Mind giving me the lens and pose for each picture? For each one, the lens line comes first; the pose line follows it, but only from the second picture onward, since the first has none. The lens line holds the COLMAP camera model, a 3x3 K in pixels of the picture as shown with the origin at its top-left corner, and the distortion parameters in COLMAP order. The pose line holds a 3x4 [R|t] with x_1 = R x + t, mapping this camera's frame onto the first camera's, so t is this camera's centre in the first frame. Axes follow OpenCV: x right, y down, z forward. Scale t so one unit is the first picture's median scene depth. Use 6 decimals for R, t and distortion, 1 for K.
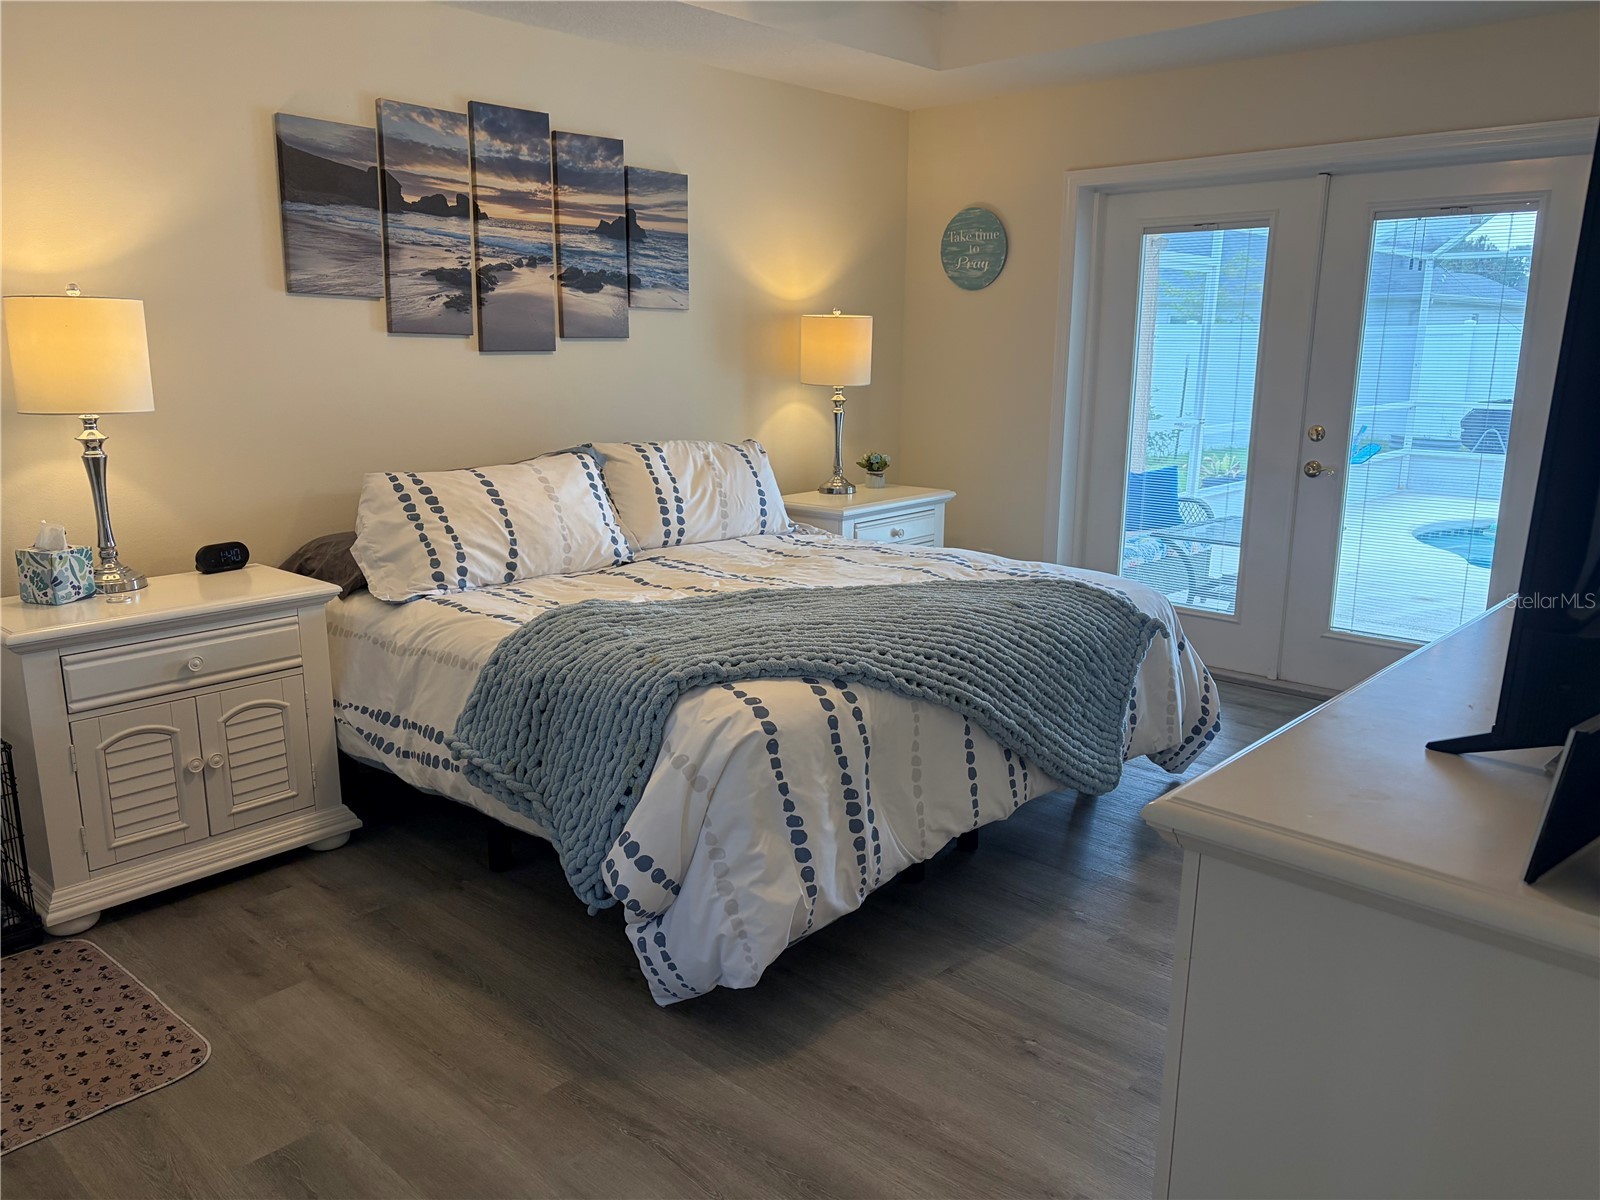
lens RADIAL K [[1207.4, 0, 792.3], [0, 1207.4, 606.0], [0, 0, 1]] dist [0.039397, -0.022888]
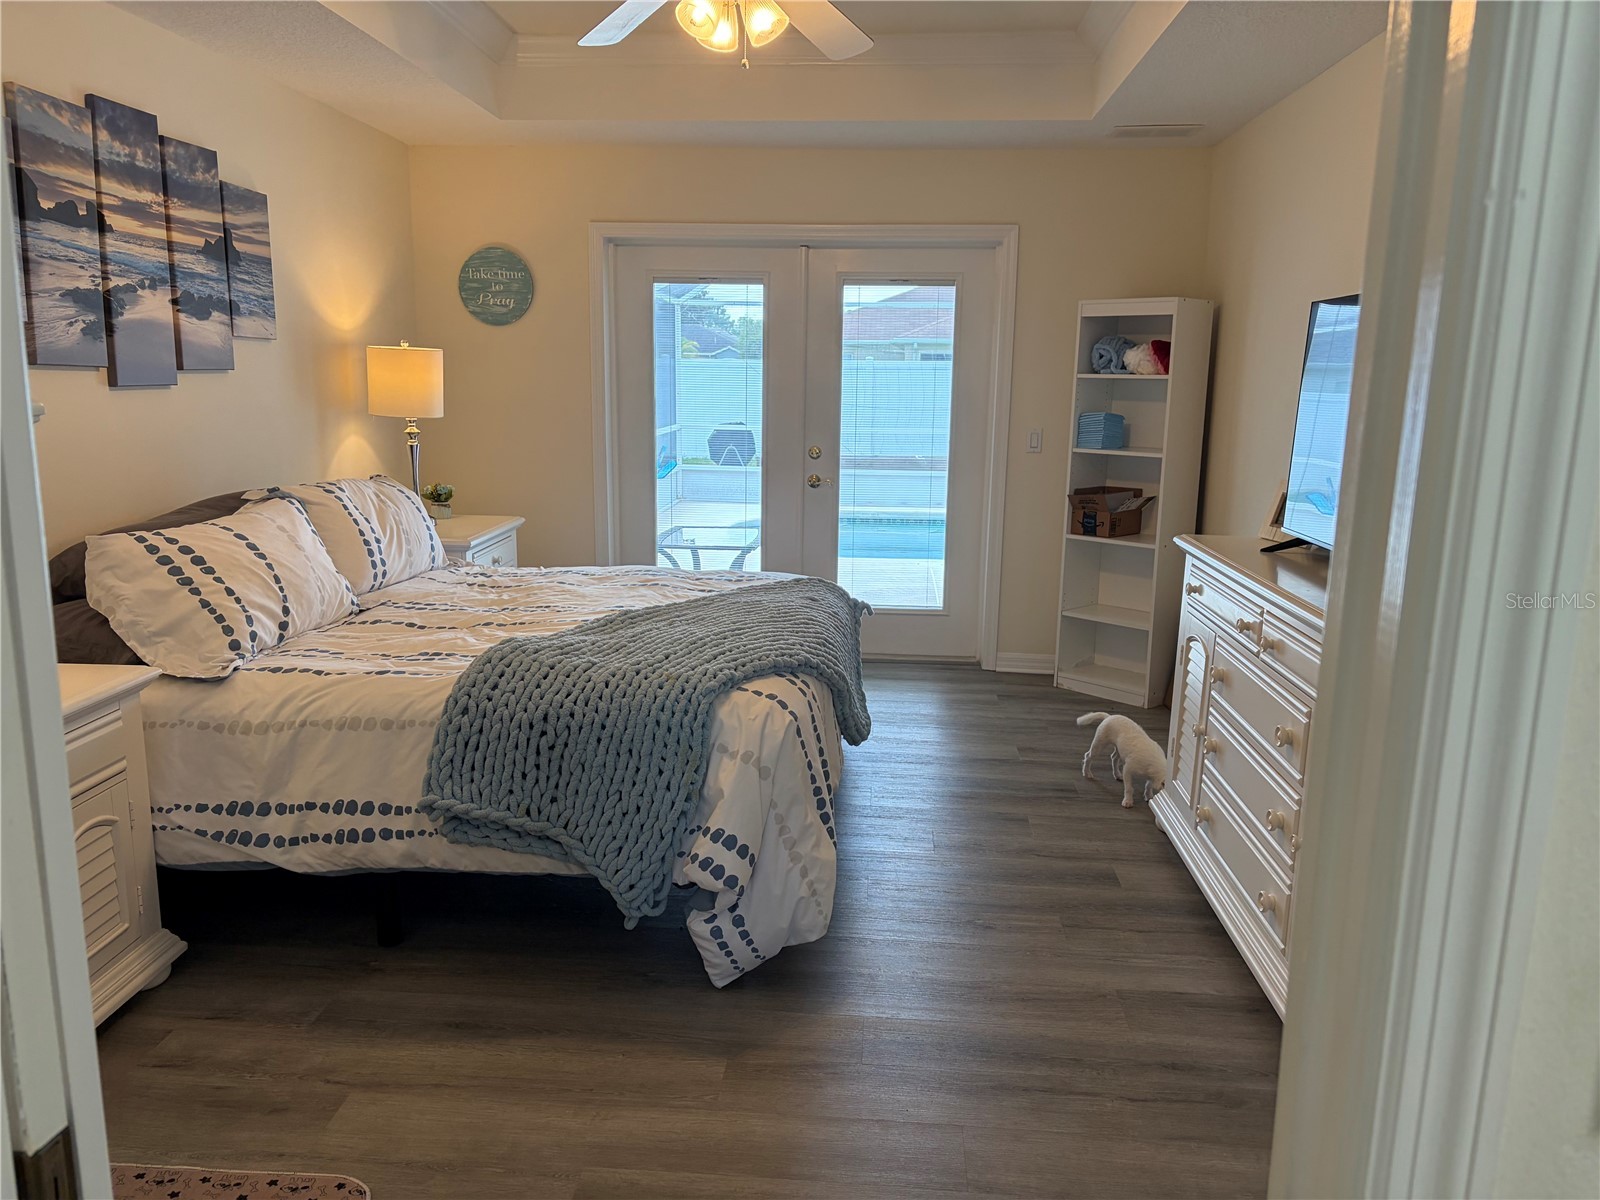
lens RADIAL K [[1207.4, 0, 793.8], [0, 1207.4, 601.5], [0, 0, 1]] dist [0.039397, -0.022888]
pose [[0.778385, -0.111602, 0.617788, -0.452436], [0.124707, 0.991948, 0.022068, -0.021460], [-0.615276, 0.059865, 0.786035, 0.048218]]
